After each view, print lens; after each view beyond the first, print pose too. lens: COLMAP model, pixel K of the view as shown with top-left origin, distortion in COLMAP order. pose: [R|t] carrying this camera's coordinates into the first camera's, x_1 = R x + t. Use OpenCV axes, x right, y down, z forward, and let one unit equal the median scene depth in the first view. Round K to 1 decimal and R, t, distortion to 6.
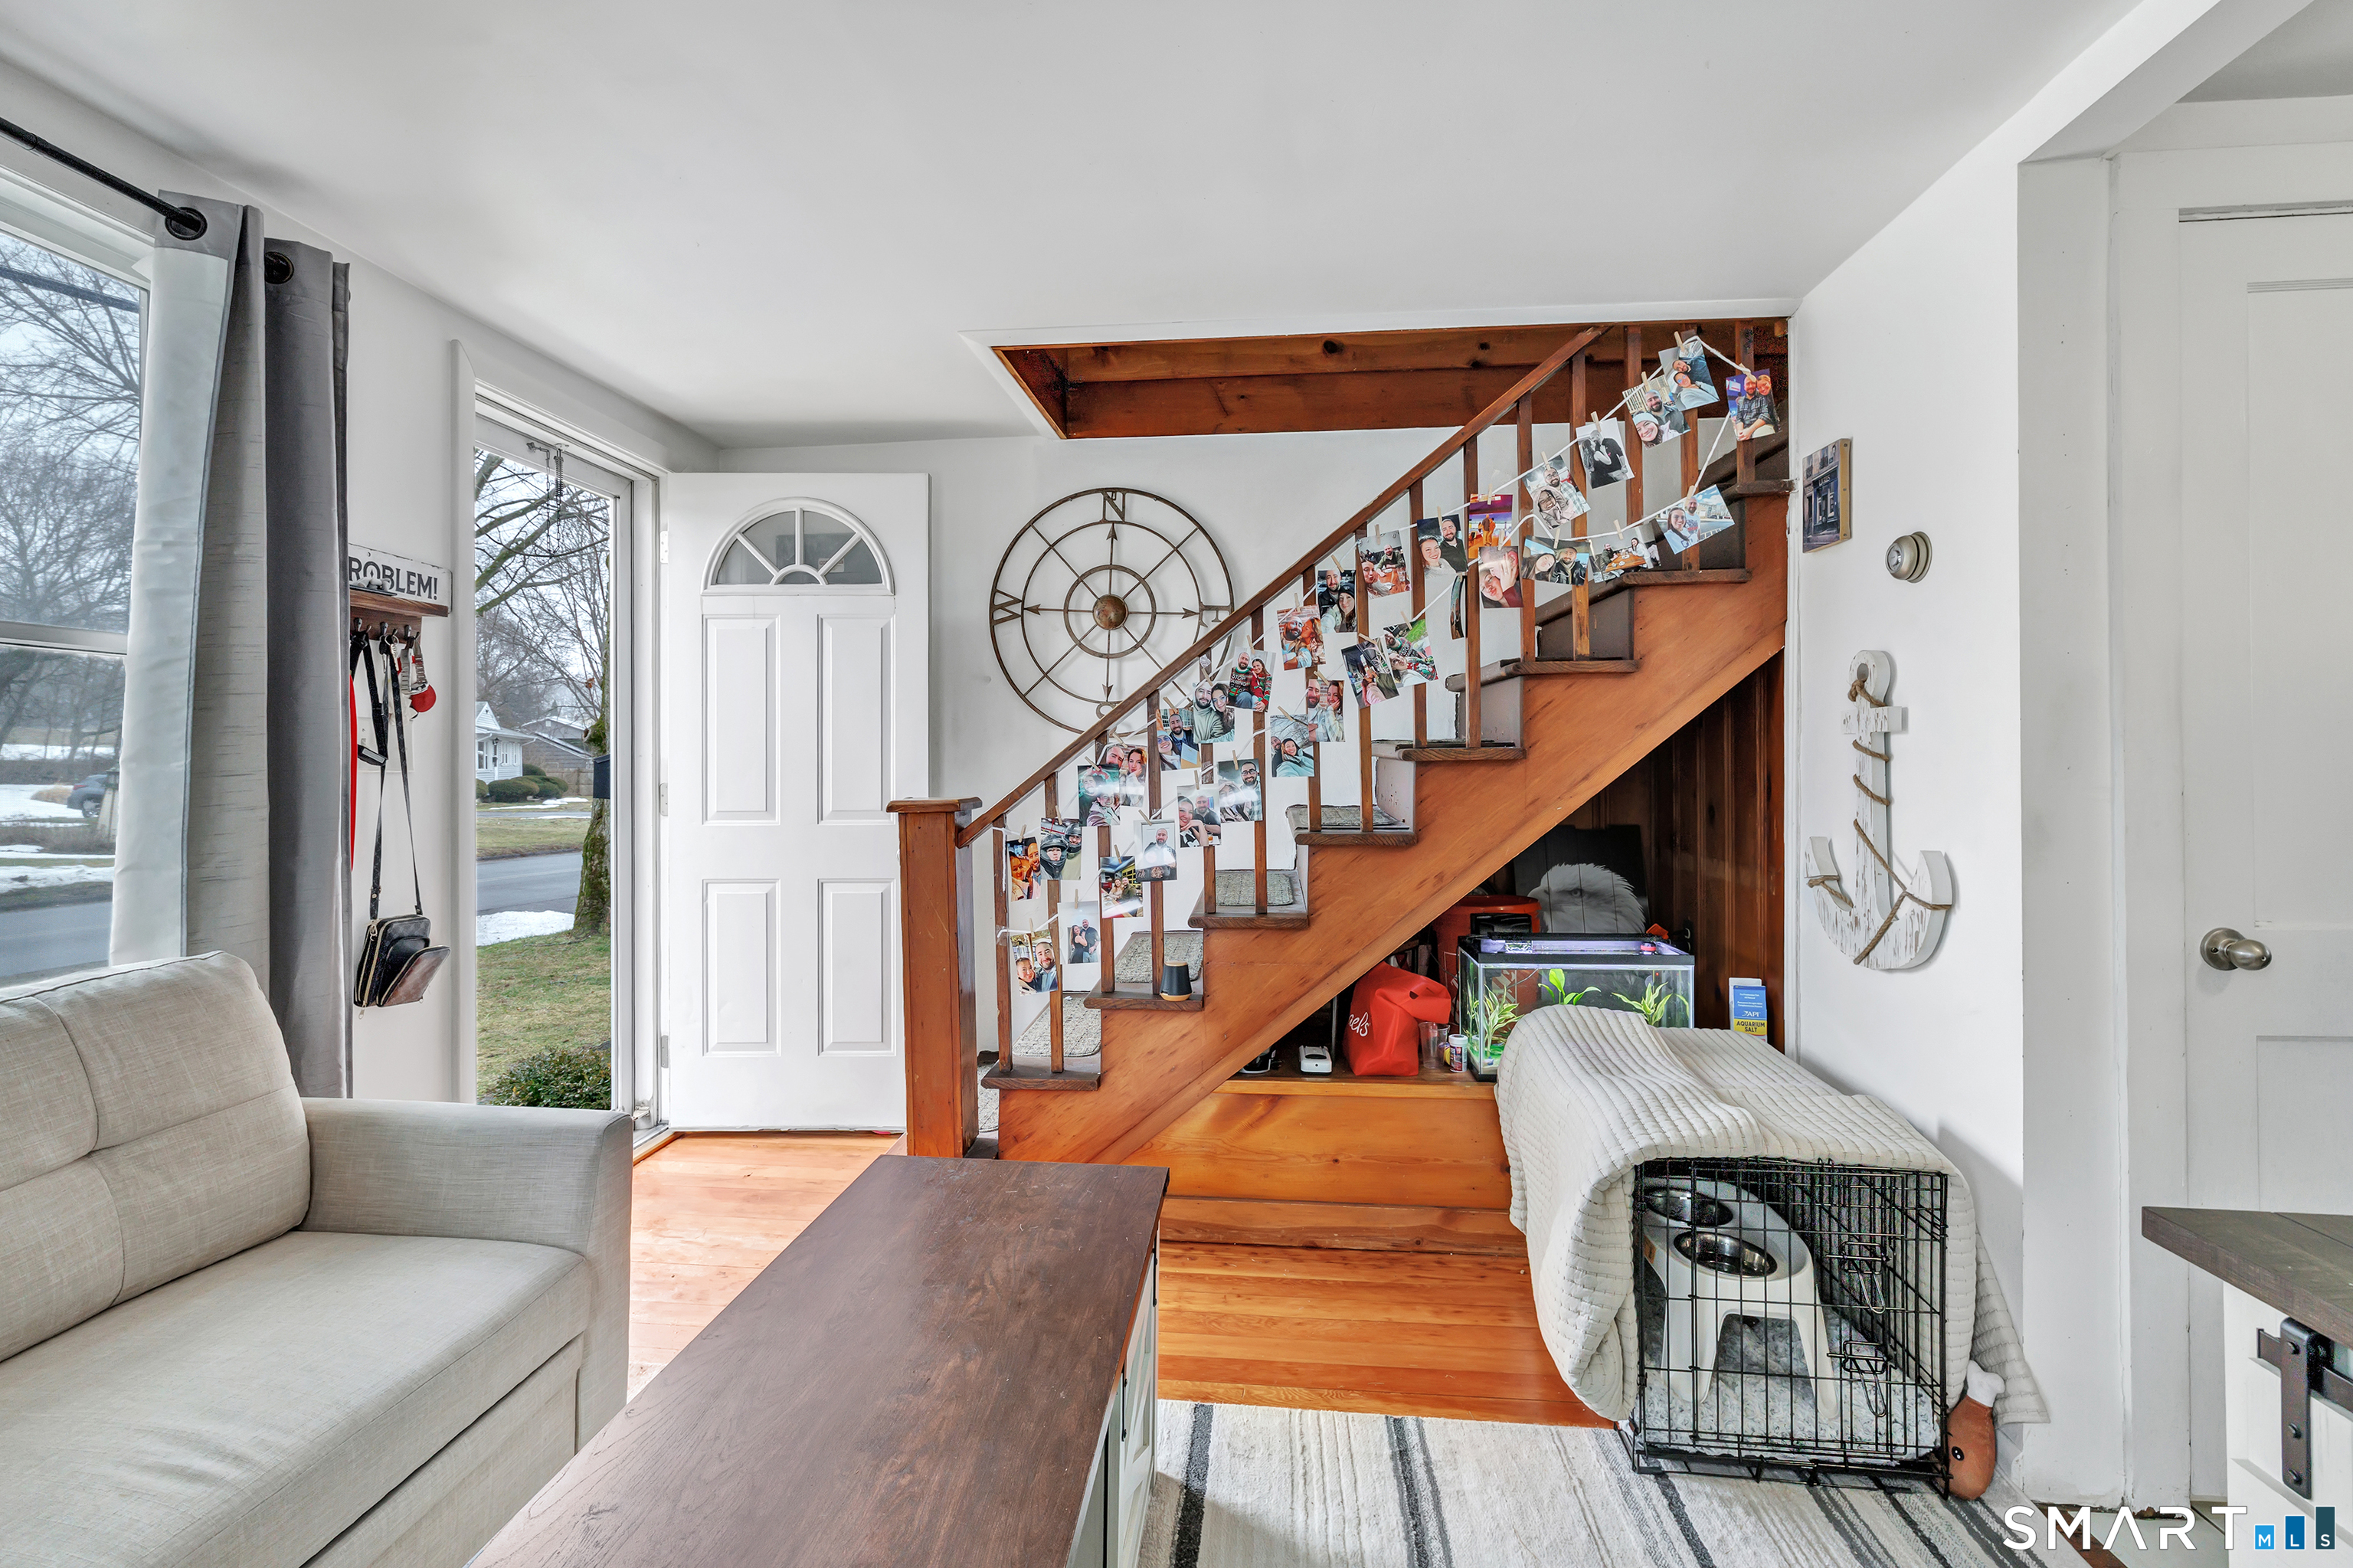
lens RADIAL K [[1041.0, 0, 1180.2], [0, 1041.0, 758.9], [0, 0, 1]] dist [0.000943, 0.000792]
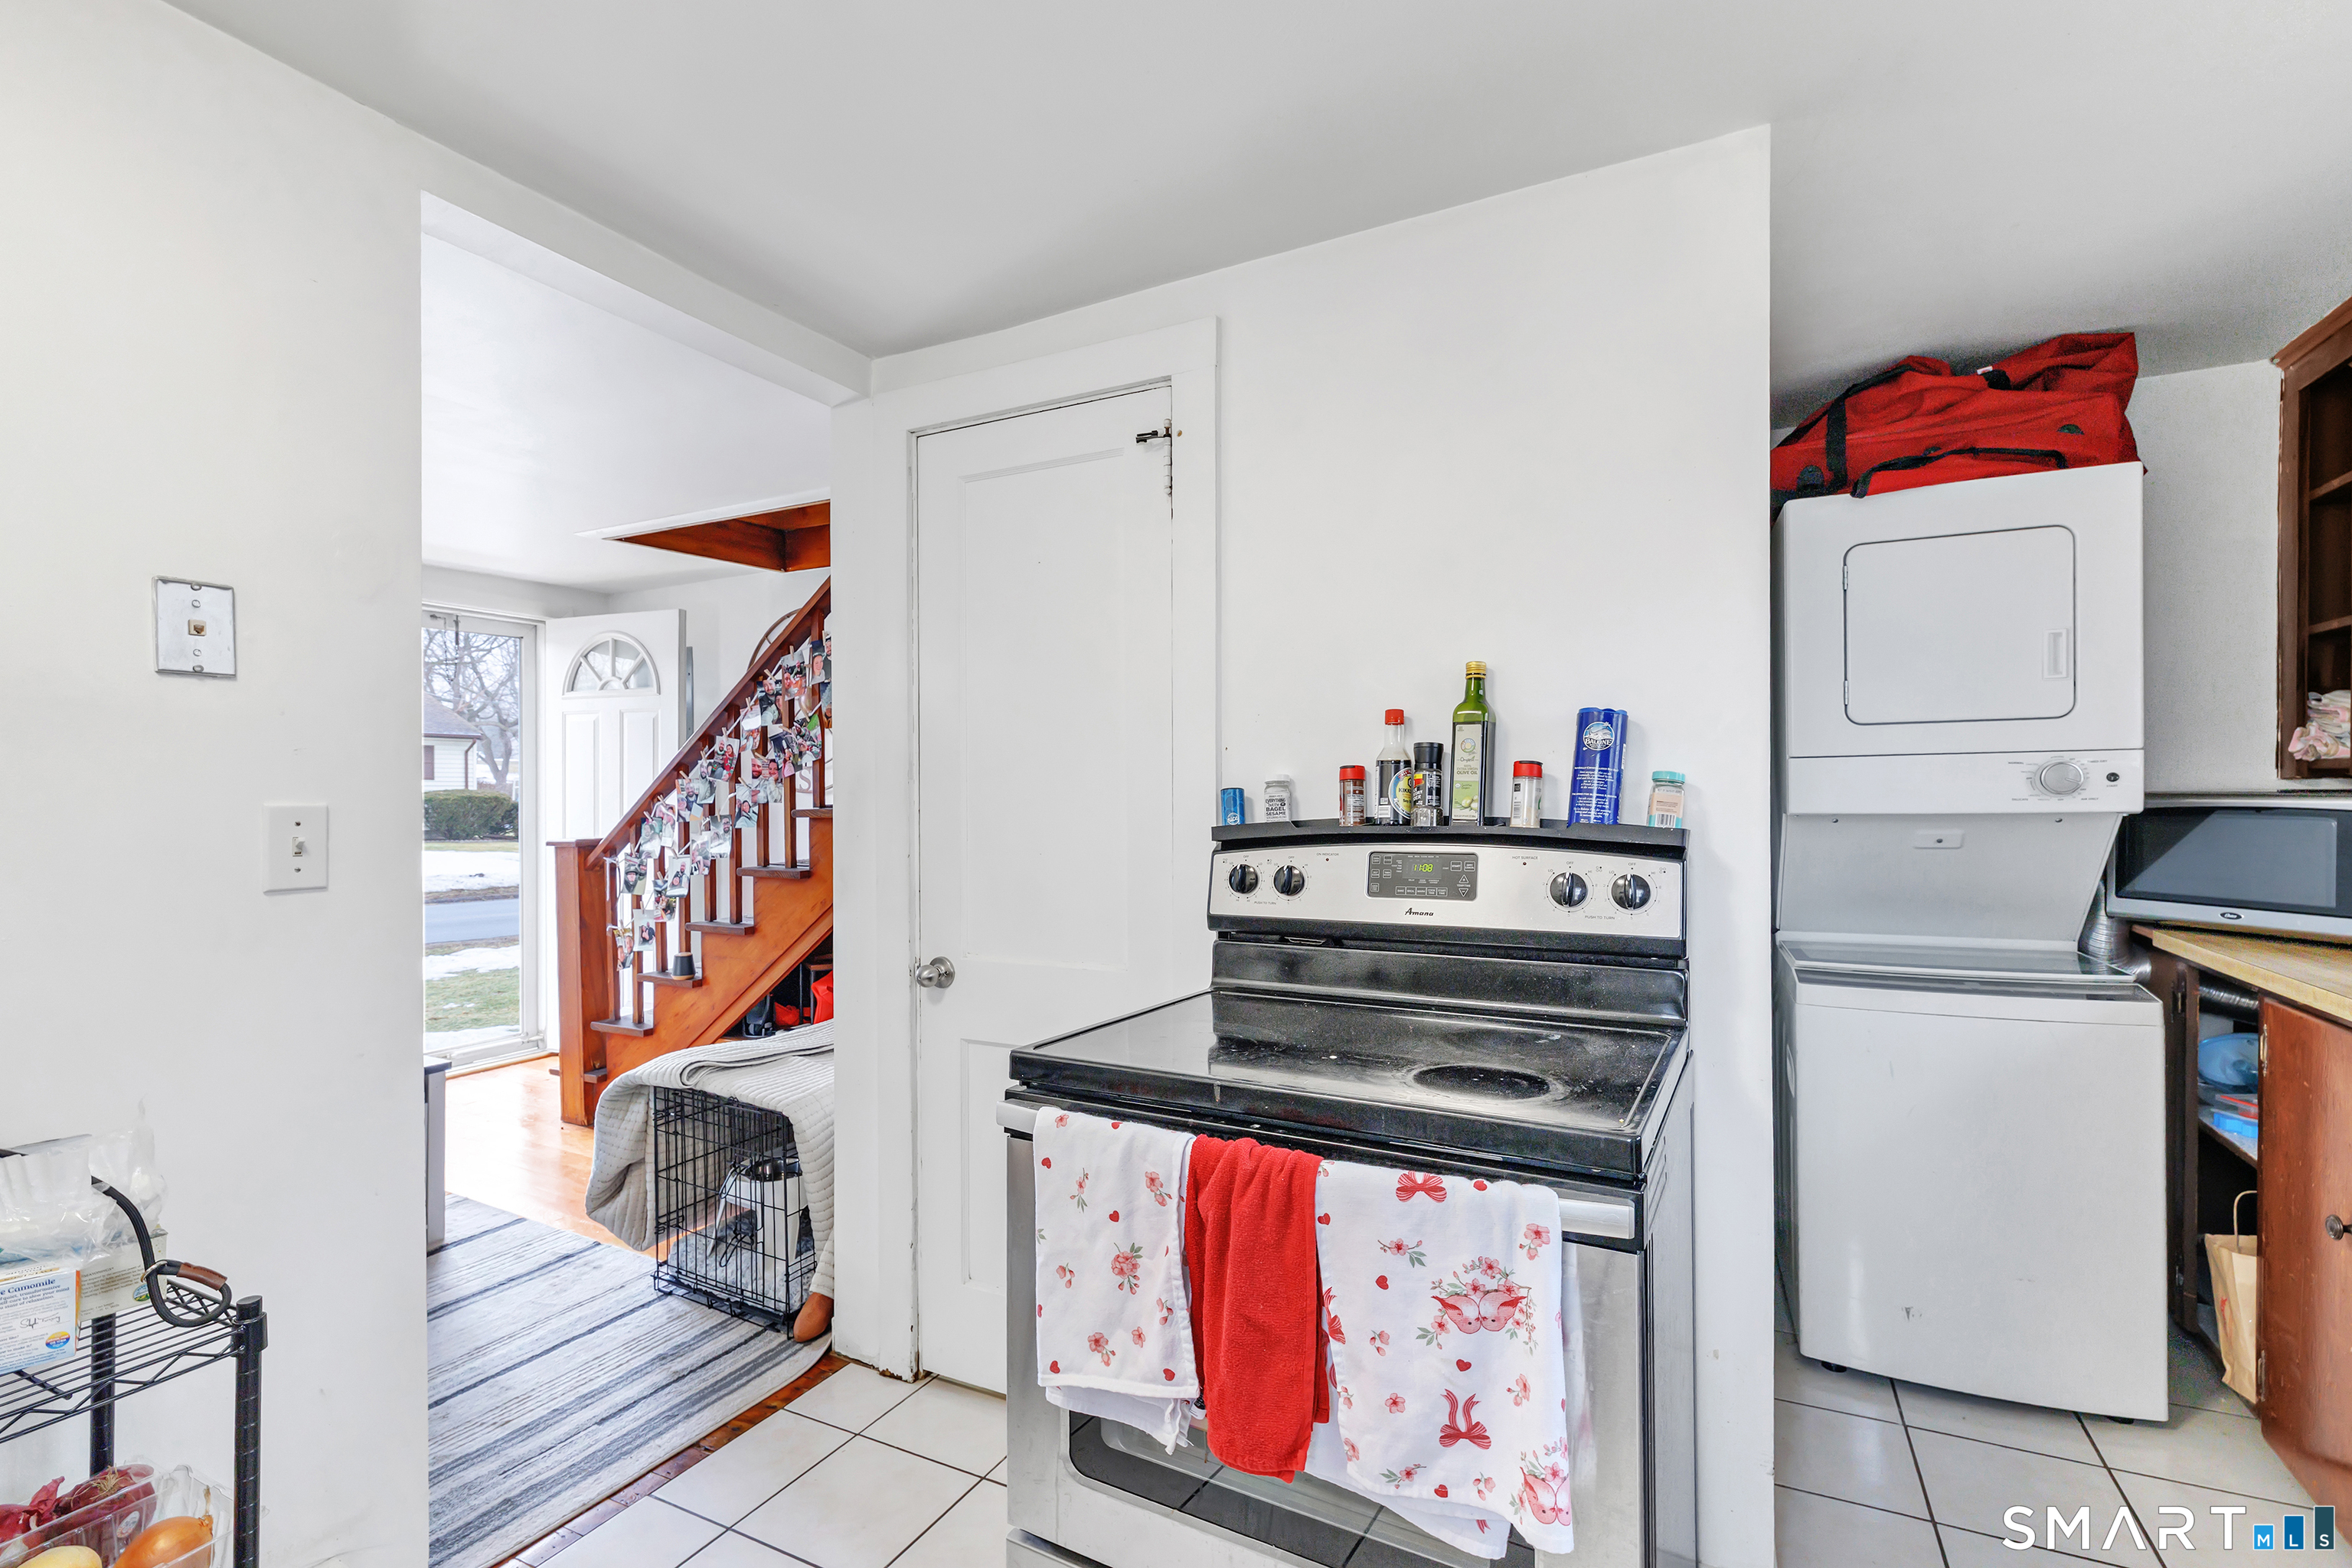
lens RADIAL K [[1054.9, 0, 1176.0], [0, 1054.9, 784.0], [0, 0, 1]] dist [0.000429, 0.000165]
pose [[0.927347, -0.001299, -0.374201, 1.162401], [0.000183, 0.999995, -0.003020, -0.036801], [0.374203, 0.002733, 0.927343, -0.105098]]
